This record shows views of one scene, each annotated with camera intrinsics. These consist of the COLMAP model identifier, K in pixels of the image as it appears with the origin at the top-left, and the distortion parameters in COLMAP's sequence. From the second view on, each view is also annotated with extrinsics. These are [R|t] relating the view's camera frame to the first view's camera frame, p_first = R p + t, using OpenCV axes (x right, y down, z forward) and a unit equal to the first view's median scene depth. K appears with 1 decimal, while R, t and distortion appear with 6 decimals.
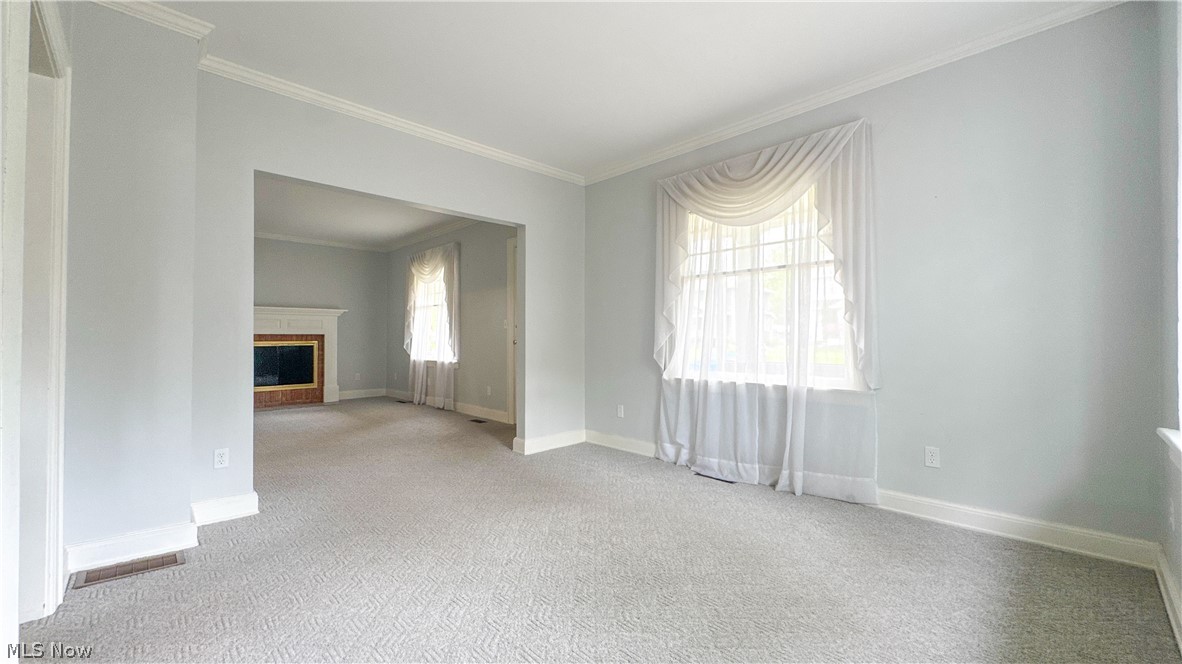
lens RADIAL K [[475.7, 0, 591.0], [0, 475.7, 332.0], [0, 0, 1]] dist [-0.001441, 0.000274]
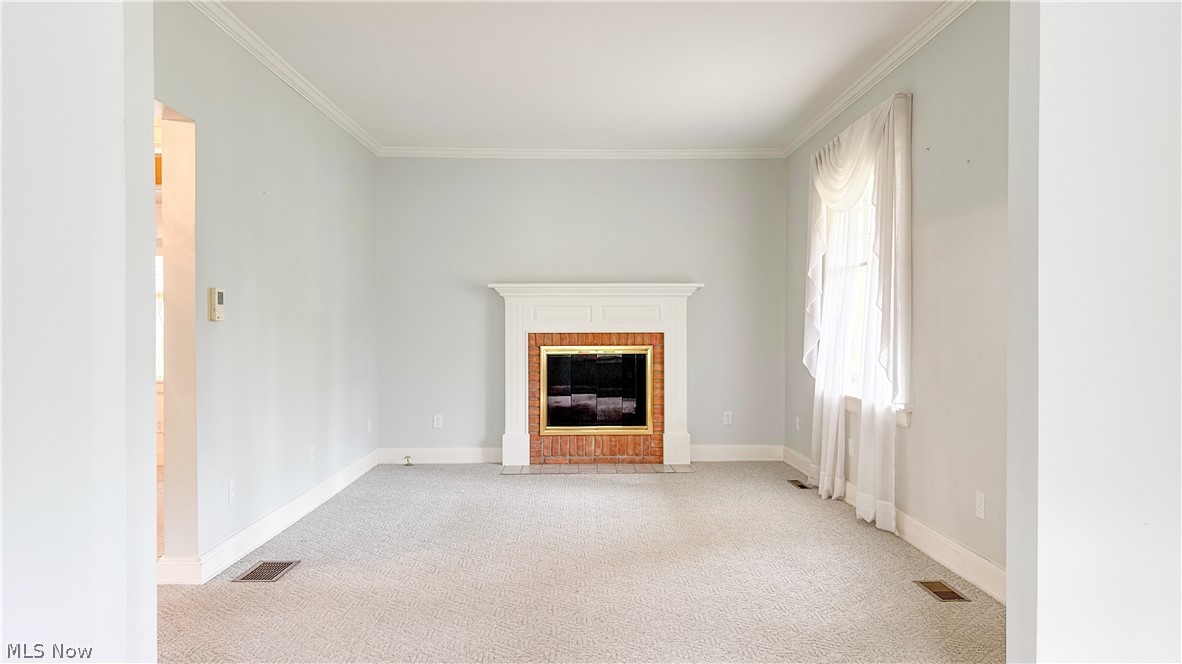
lens RADIAL K [[837.2, 0, 591.0], [0, 837.2, 332.0], [0, 0, 1]] dist [0.166061, -0.000725]
pose [[0.727660, 0.002137, -0.685935, 0.007420], [0.010005, 0.999856, 0.013727, -0.009393], [0.685865, -0.016851, 0.727534, 0.294365]]
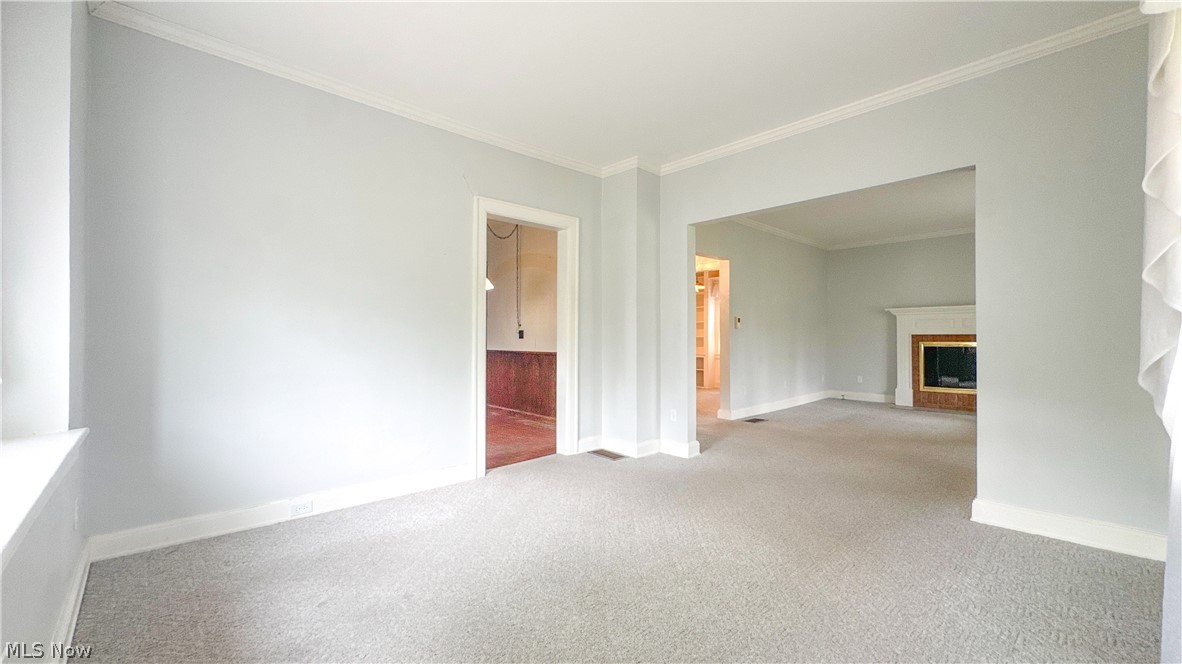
lens RADIAL K [[475.7, 0, 591.0], [0, 475.7, 332.0], [0, 0, 1]] dist [-0.001441, 0.000274]
pose [[-0.026723, -0.012533, -0.999564, 0.310307], [0.013639, 0.999824, -0.012901, 0.002279], [0.999550, -0.013978, -0.026547, 0.296478]]
